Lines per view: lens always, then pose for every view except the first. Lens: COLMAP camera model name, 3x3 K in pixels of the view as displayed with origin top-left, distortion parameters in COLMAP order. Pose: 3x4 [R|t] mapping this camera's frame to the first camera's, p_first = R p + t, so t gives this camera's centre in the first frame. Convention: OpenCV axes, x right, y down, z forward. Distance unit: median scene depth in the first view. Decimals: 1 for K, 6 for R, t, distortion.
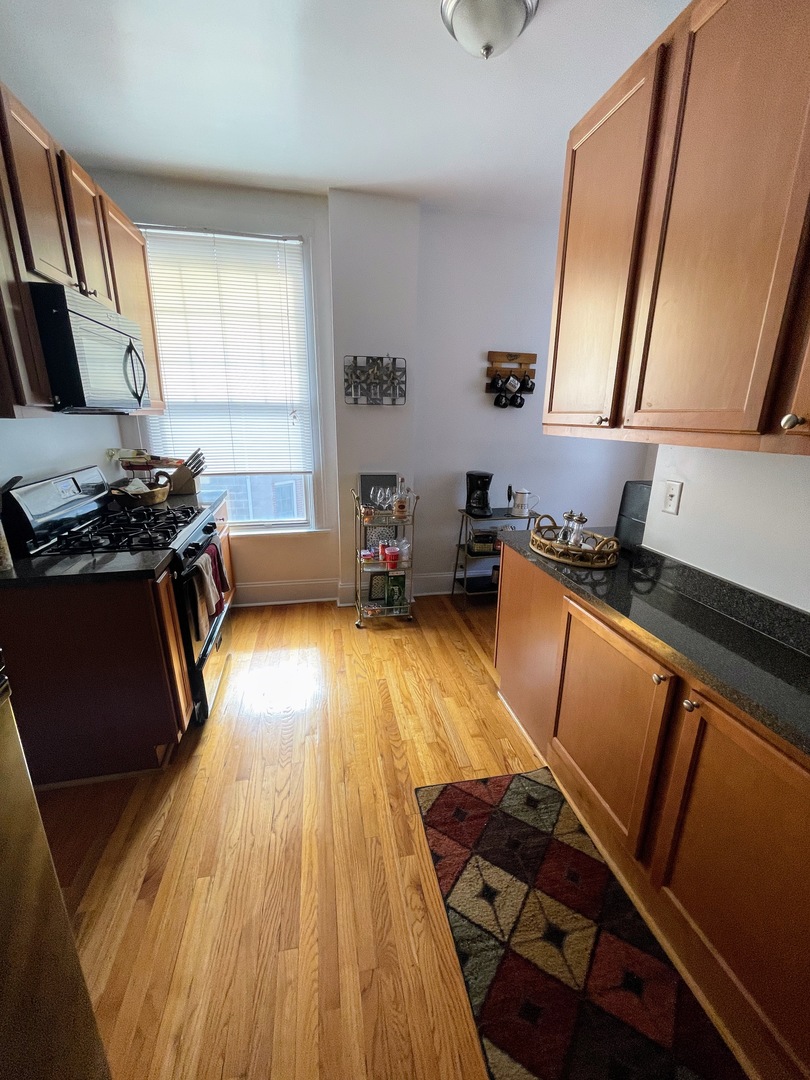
lens RADIAL K [[435.3, 0, 405.0], [0, 435.3, 540.0], [0, 0, 1]] dist [-0.002950, 0.000278]
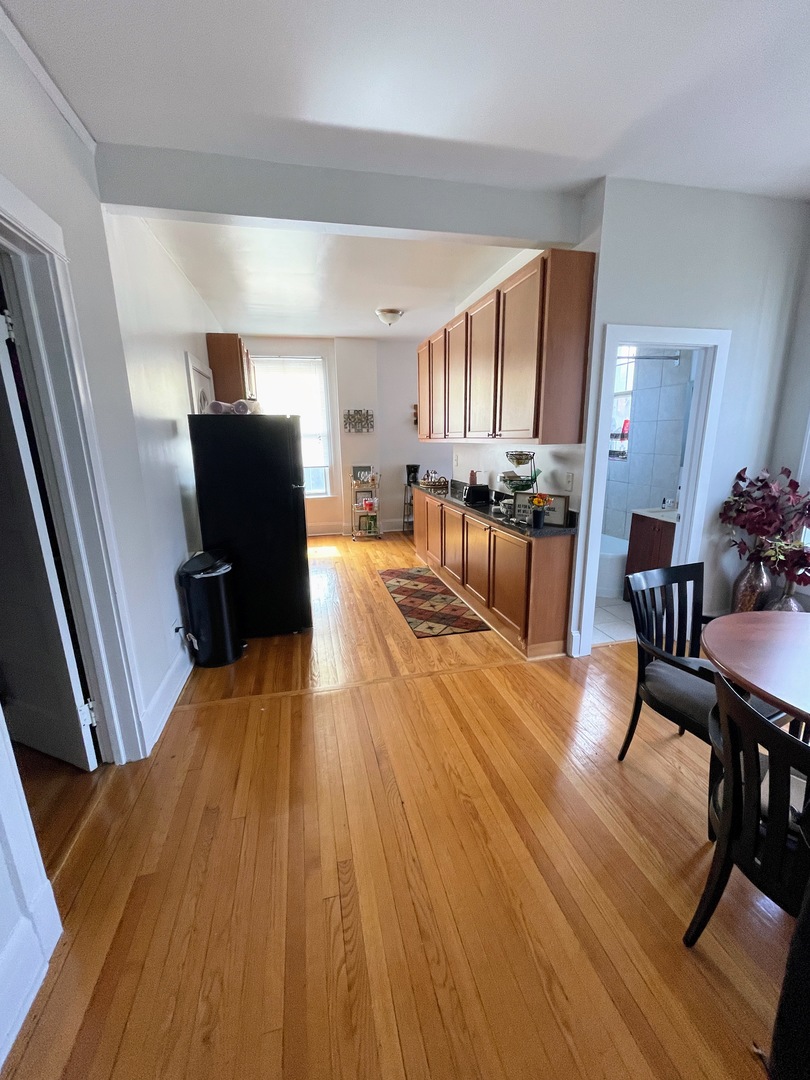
lens RADIAL K [[435.3, 0, 405.0], [0, 435.3, 540.0], [0, 0, 1]] dist [-0.002950, 0.000278]
pose [[0.999044, -0.034689, 0.026590, 0.078052], [0.035888, 0.998295, -0.046029, 0.306256], [-0.024948, 0.046939, 0.998586, -1.057509]]
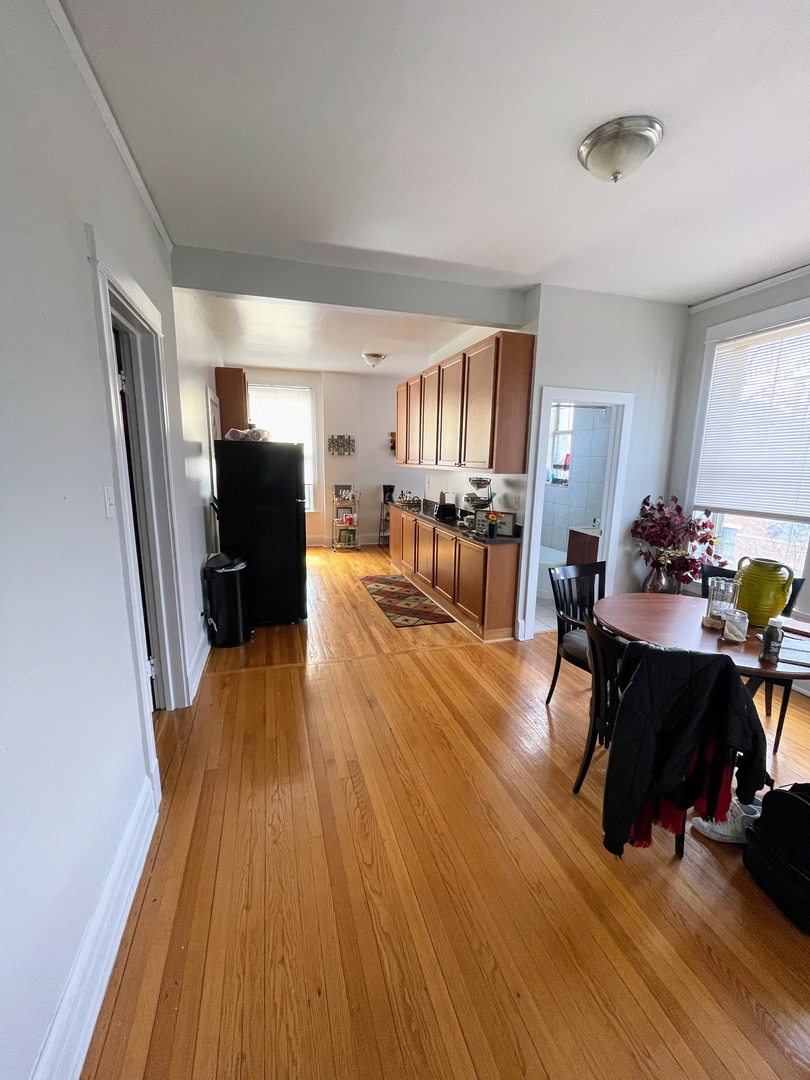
lens RADIAL K [[435.3, 0, 405.0], [0, 435.3, 540.0], [0, 0, 1]] dist [-0.002950, 0.000278]
pose [[0.994720, -0.013651, 0.101719, 0.026539], [0.022720, 0.995814, -0.088539, 0.355059], [-0.100084, 0.090382, 0.990865, -1.297150]]
